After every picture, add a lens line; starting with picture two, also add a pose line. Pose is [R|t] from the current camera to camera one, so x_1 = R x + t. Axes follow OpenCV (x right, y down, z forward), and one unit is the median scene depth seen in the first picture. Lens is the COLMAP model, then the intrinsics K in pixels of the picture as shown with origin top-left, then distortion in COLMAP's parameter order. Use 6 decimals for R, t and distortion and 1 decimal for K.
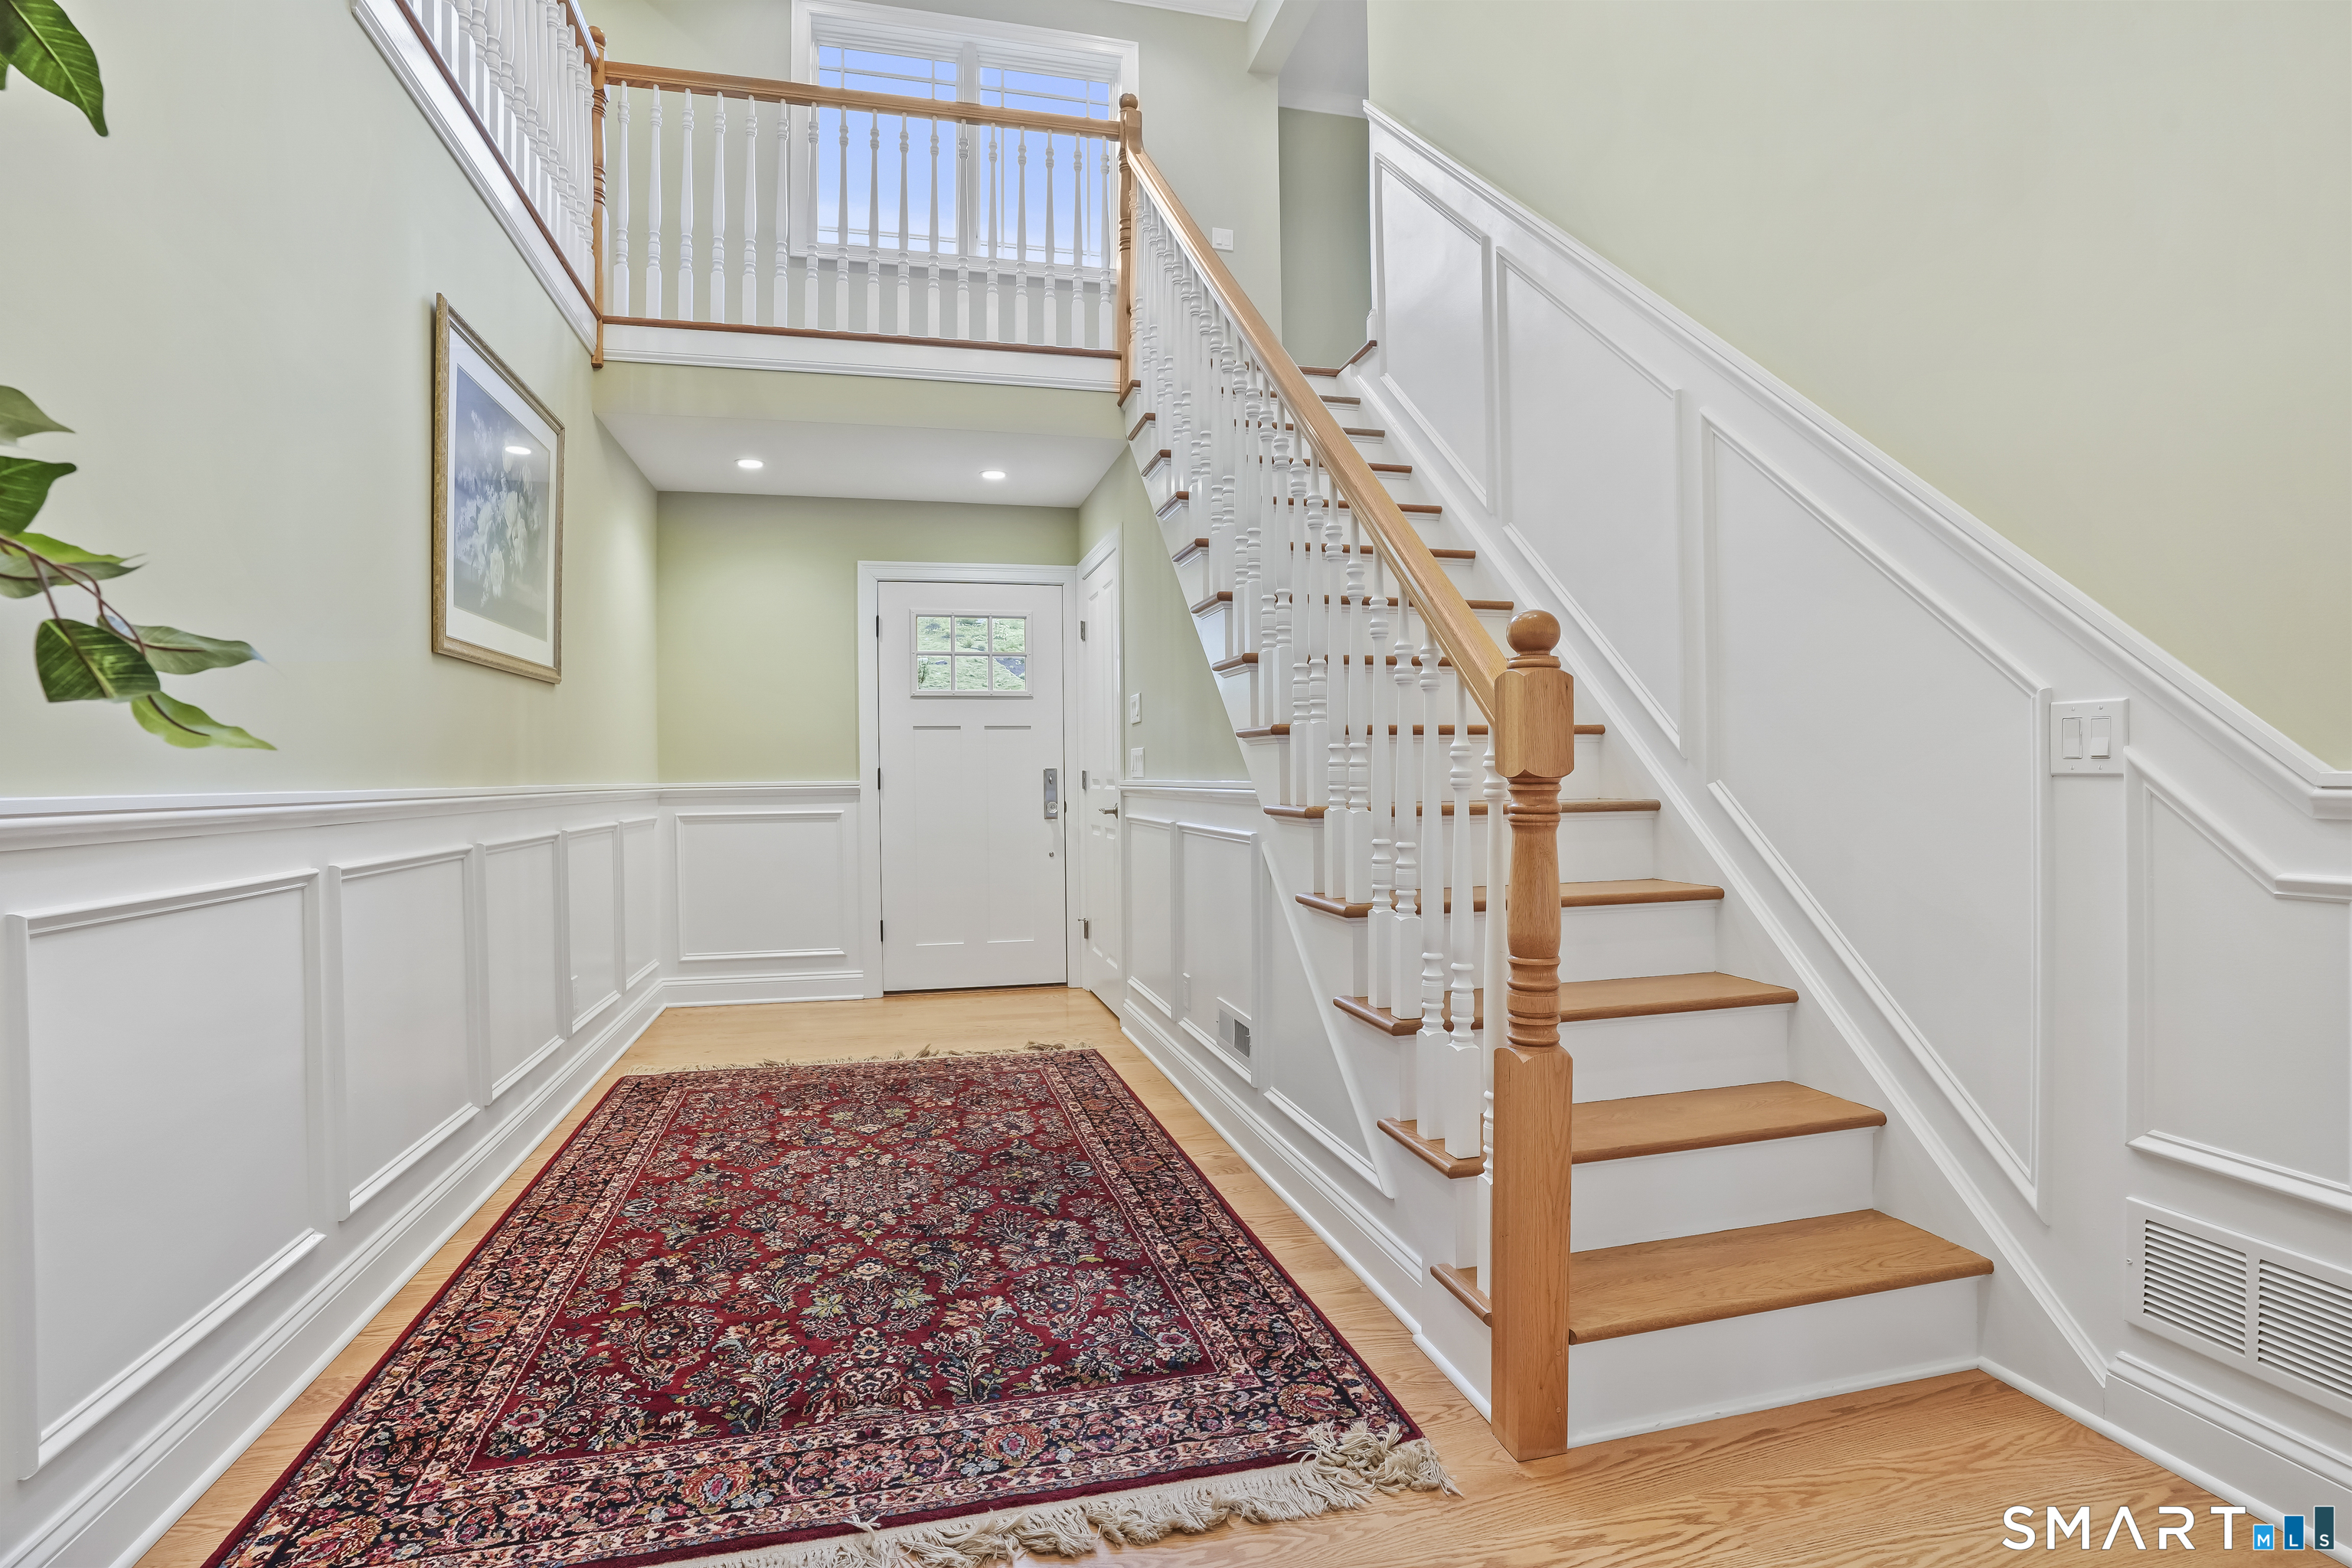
lens RADIAL K [[1158.2, 0, 1182.1], [0, 1158.2, 794.3], [0, 0, 1]] dist [-0.043908, 0.024250]
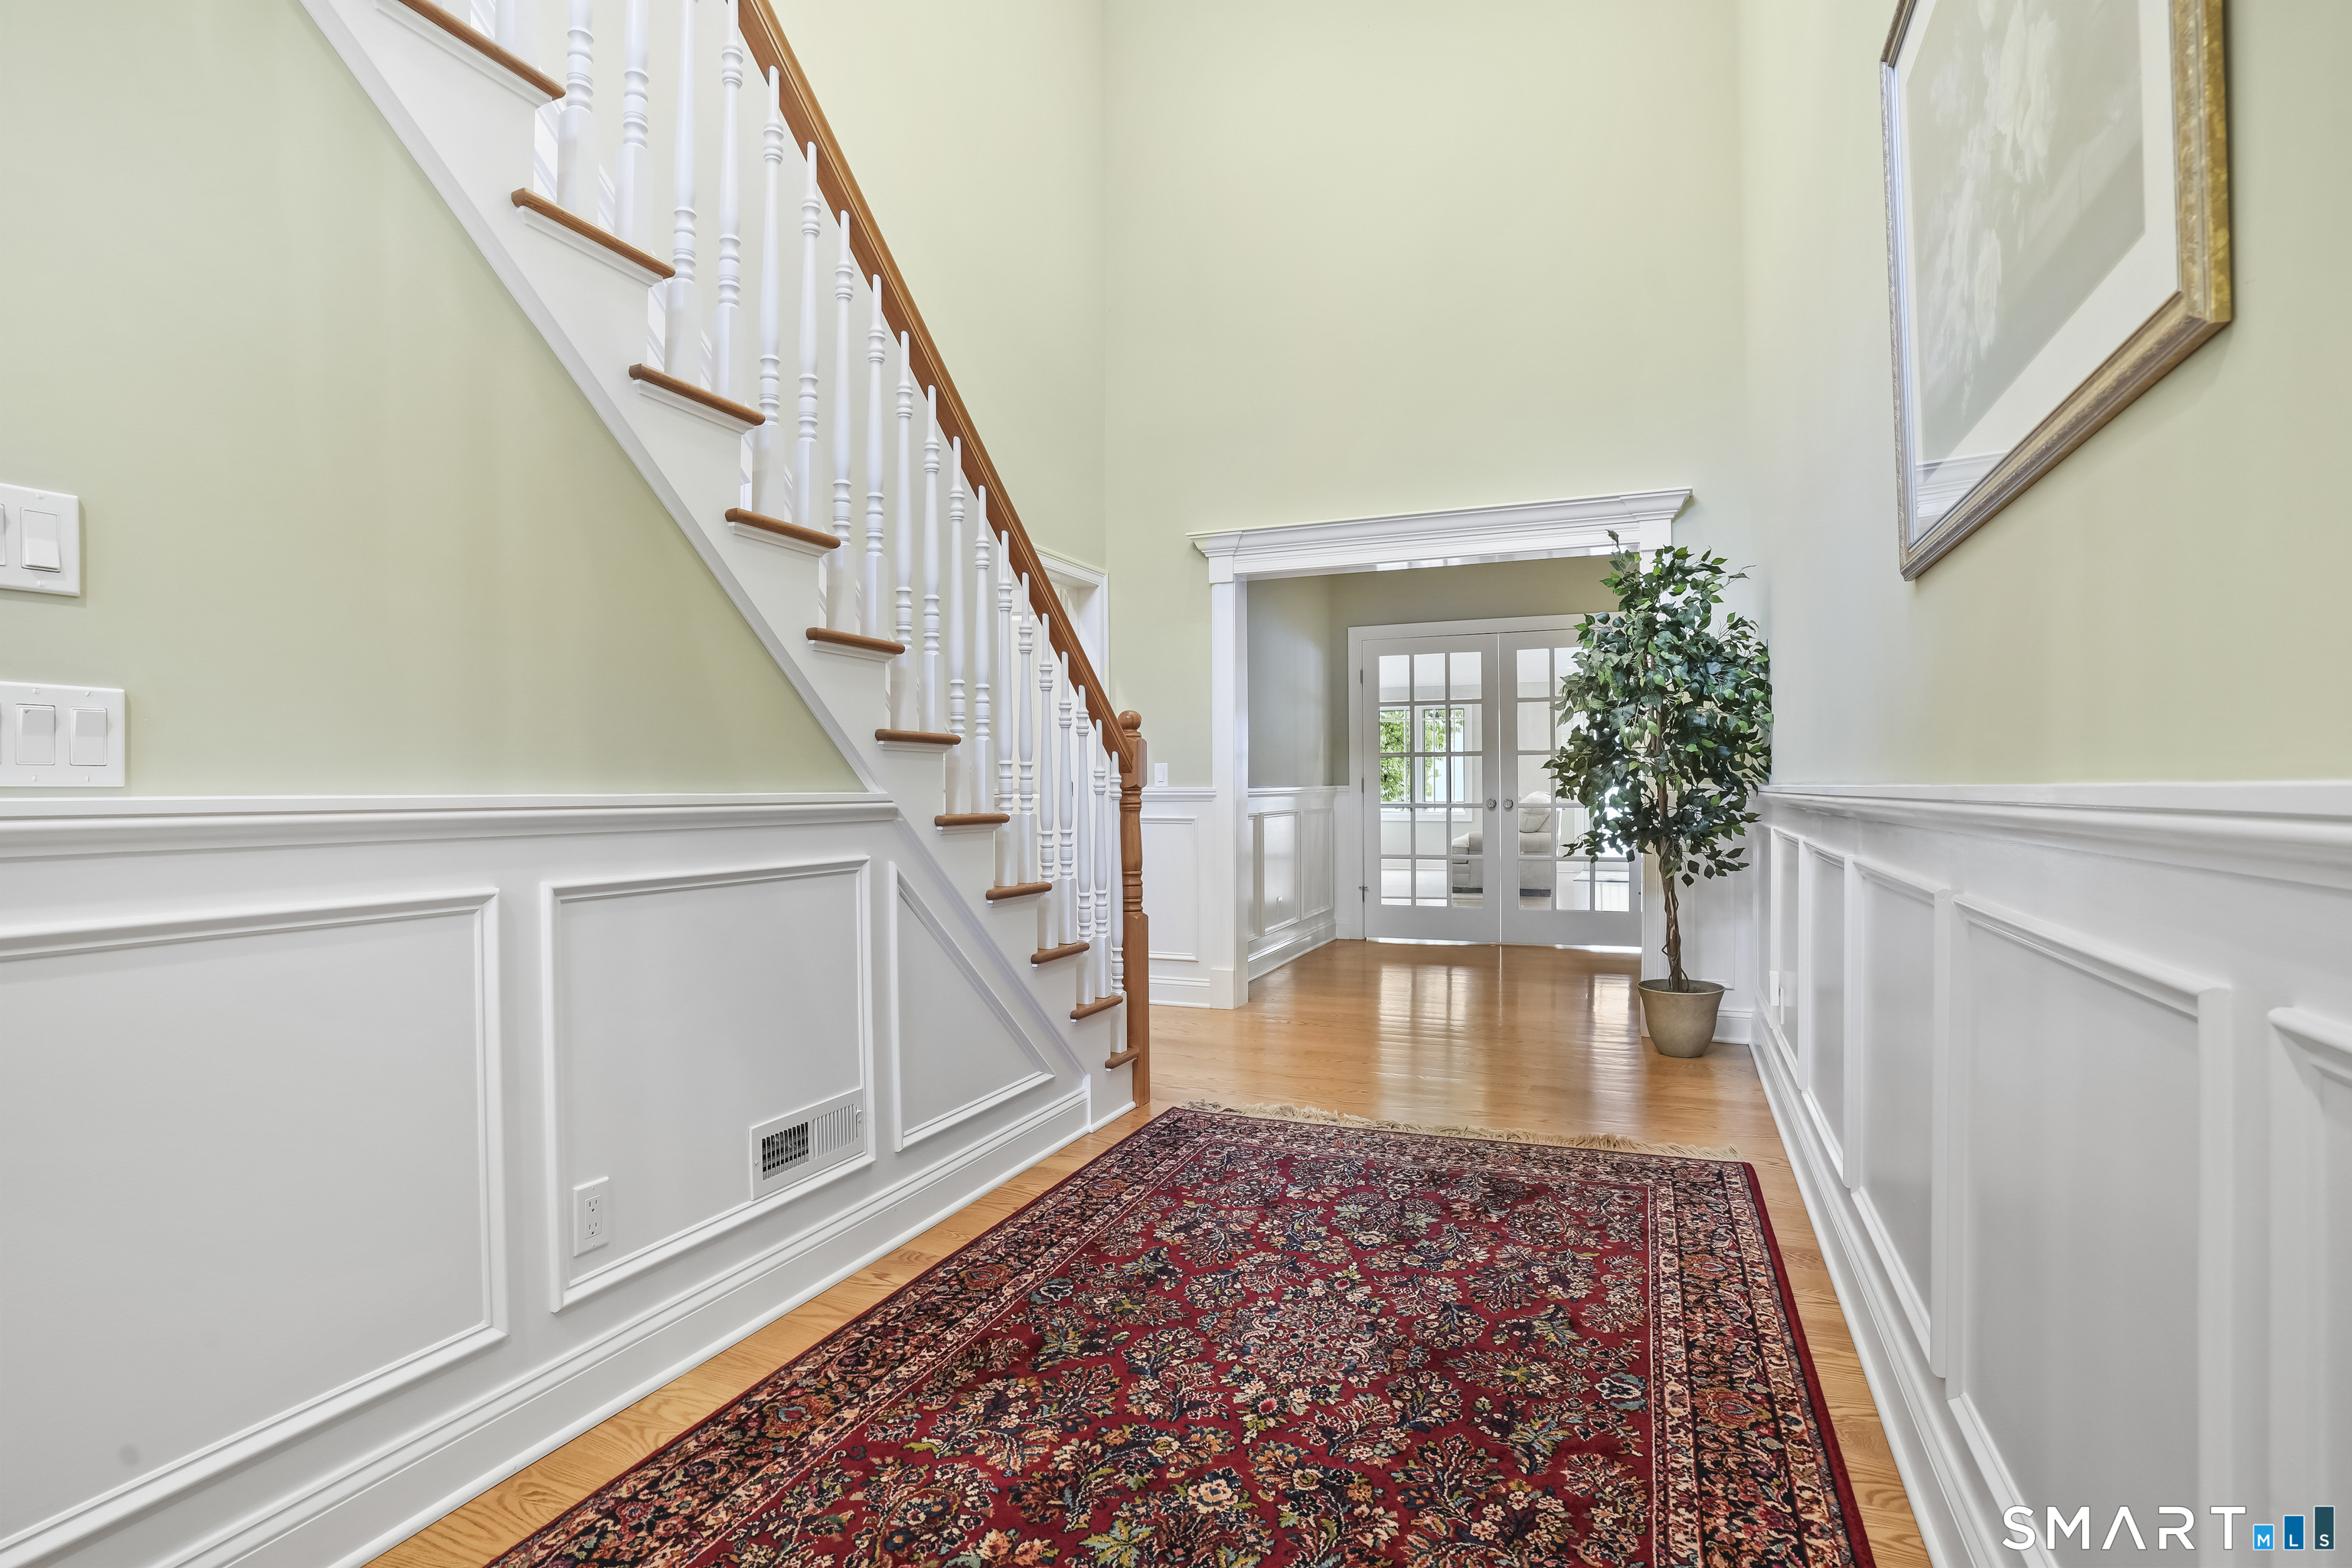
lens RADIAL K [[1158.2, 0, 1182.1], [0, 1158.2, 794.3], [0, 0, 1]] dist [-0.043908, 0.024250]
pose [[-0.800941, 0.013158, 0.598599, -0.771976], [0.021450, 0.999747, 0.006724, -0.010711], [-0.598359, 0.018226, -0.801021, 1.936241]]
